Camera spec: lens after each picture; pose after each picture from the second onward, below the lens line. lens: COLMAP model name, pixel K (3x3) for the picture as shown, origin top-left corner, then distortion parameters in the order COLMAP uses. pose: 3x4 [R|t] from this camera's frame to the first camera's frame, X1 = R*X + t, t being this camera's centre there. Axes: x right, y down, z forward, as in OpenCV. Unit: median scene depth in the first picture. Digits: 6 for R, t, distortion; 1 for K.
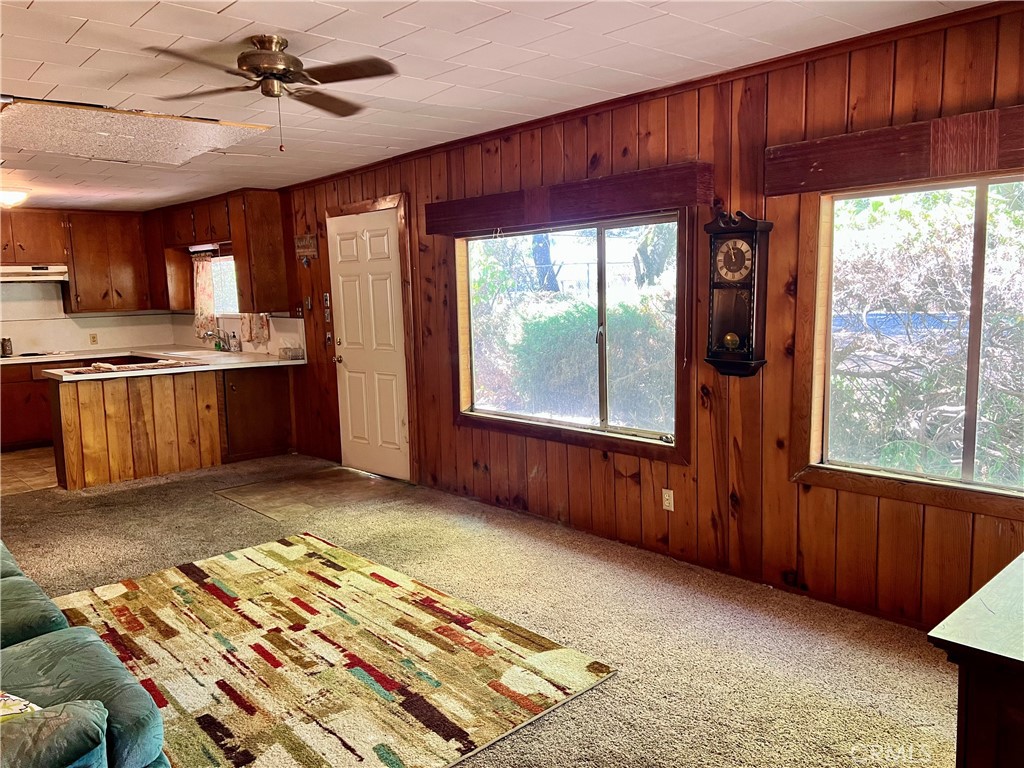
lens RADIAL K [[768.9, 0, 518.9], [0, 768.9, 390.1], [0, 0, 1]] dist [0.069166, -0.082177]
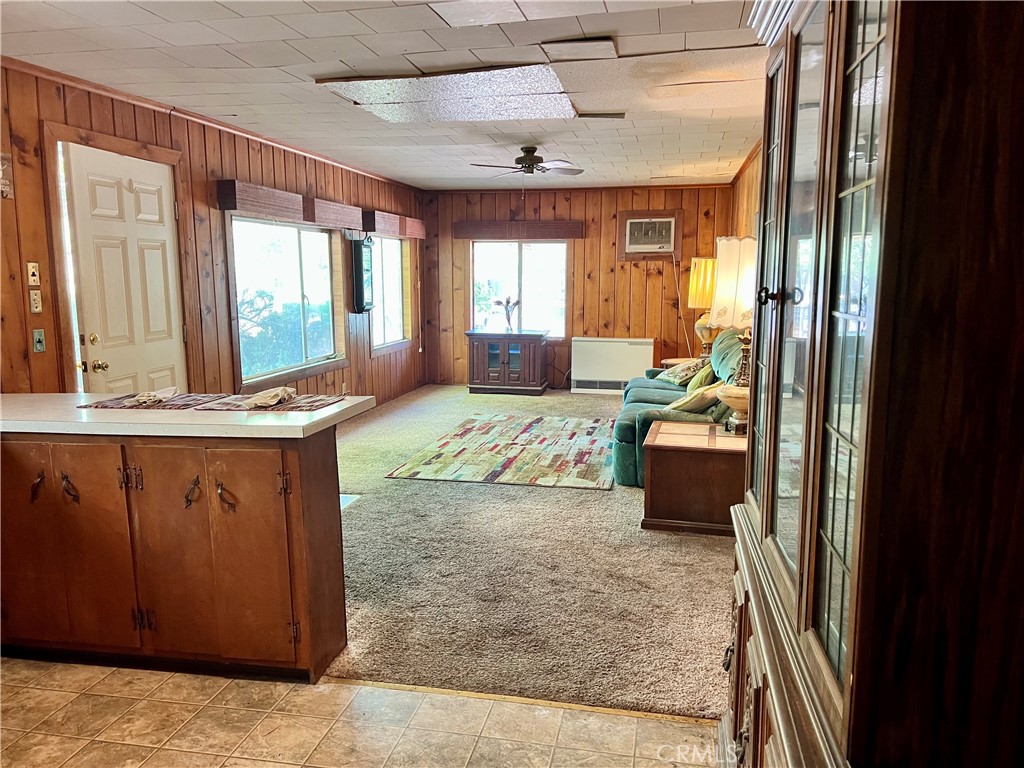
lens RADIAL K [[768.9, 0, 503.7], [0, 768.9, 393.2], [0, 0, 1]] dist [0.069166, -0.082177]
pose [[-0.572771, -0.093820, 0.814328, -1.536201], [0.129377, 0.970630, 0.202827, -0.169727], [-0.809441, 0.221529, -0.543811, 1.732578]]
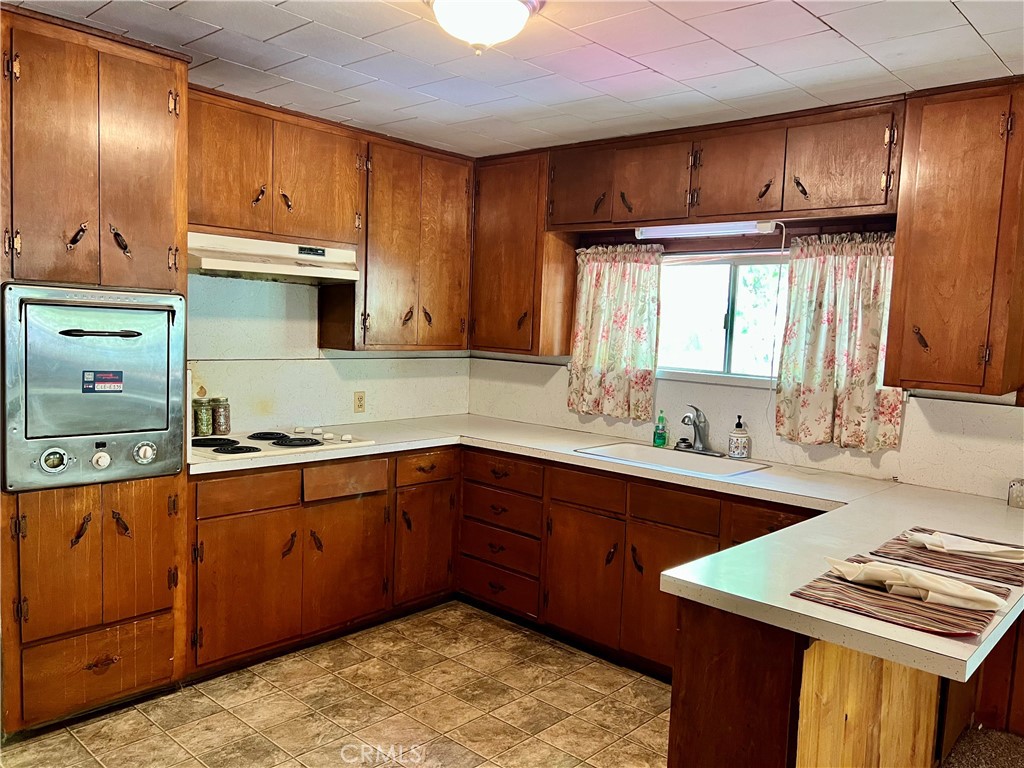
lens RADIAL K [[768.9, 0, 511.6], [0, 768.9, 390.0], [0, 0, 1]] dist [0.069166, -0.082177]
pose [[0.994303, 0.059435, 0.088484, -1.069712], [-0.055399, 0.997339, -0.047384, -0.119122], [-0.091064, 0.042212, 0.994950, 1.083030]]
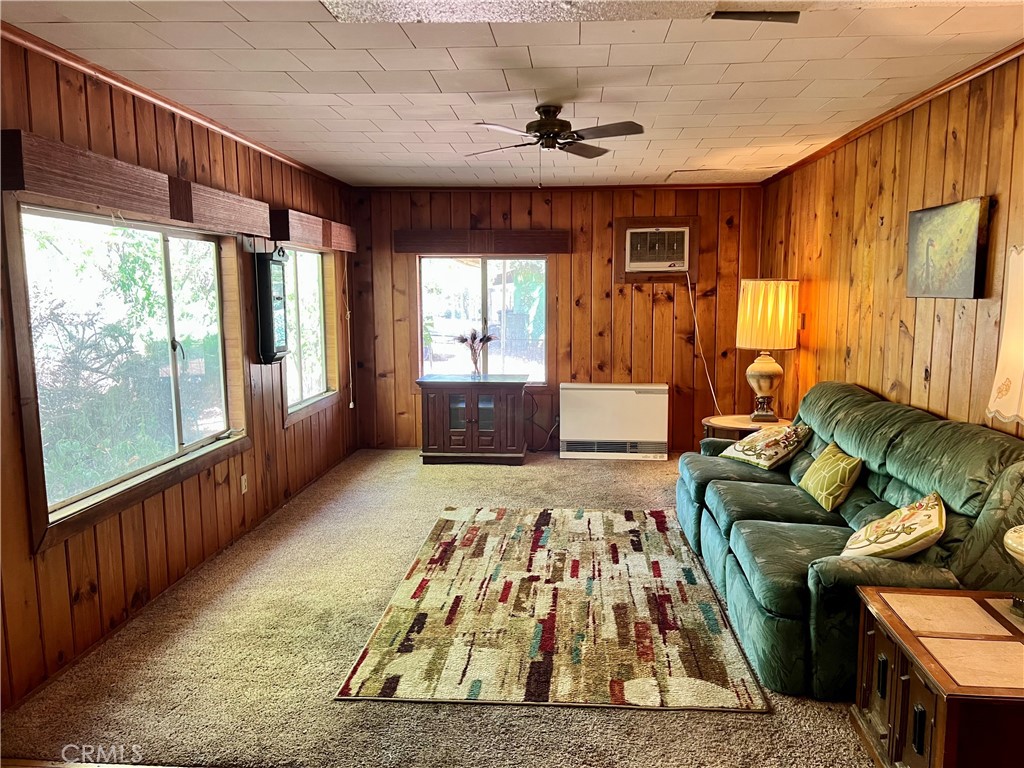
lens RADIAL K [[768.9, 0, 516.8], [0, 768.9, 386.6], [0, 0, 1]] dist [0.069166, -0.082177]
pose [[-0.686898, -0.055219, 0.724653, -0.945190], [0.123675, 0.973684, 0.191427, -0.175040], [-0.716154, 0.221112, -0.661992, 1.487514]]
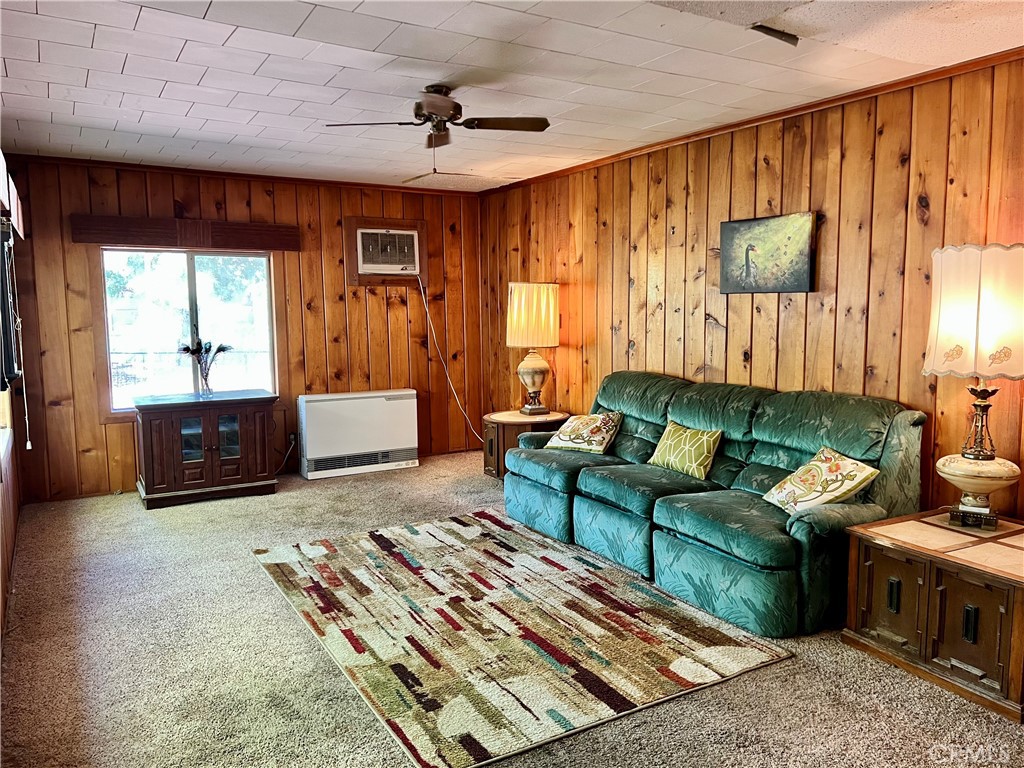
lens RADIAL K [[768.9, 0, 522.7], [0, 768.9, 380.3], [0, 0, 1]] dist [0.069166, -0.082177]
pose [[-0.978268, 0.018098, 0.206555, -0.516661], [0.065510, 0.972134, 0.225088, -0.191025], [-0.196725, 0.233727, -0.952193, 1.658644]]
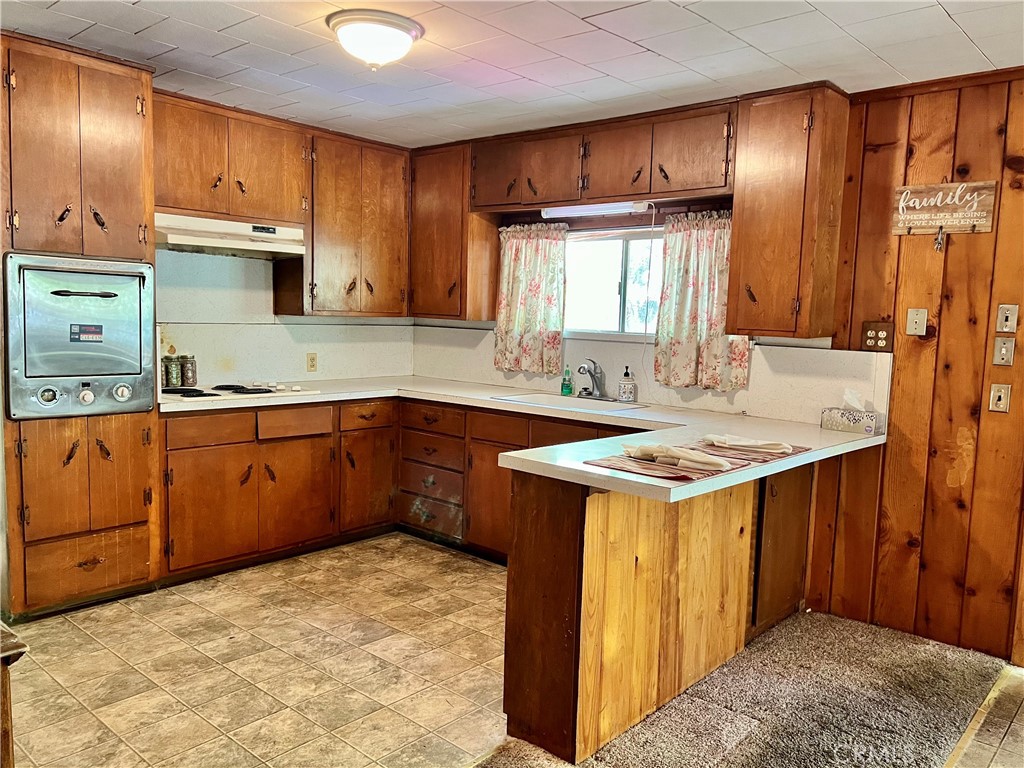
lens RADIAL K [[768.9, 0, 510.0], [0, 768.9, 389.5], [0, 0, 1]] dist [0.069166, -0.082177]
pose [[0.993510, 0.048113, 0.103063, -0.994422], [-0.044815, 0.998414, -0.034074, -0.070191], [-0.104539, 0.029234, 0.994091, 0.909324]]
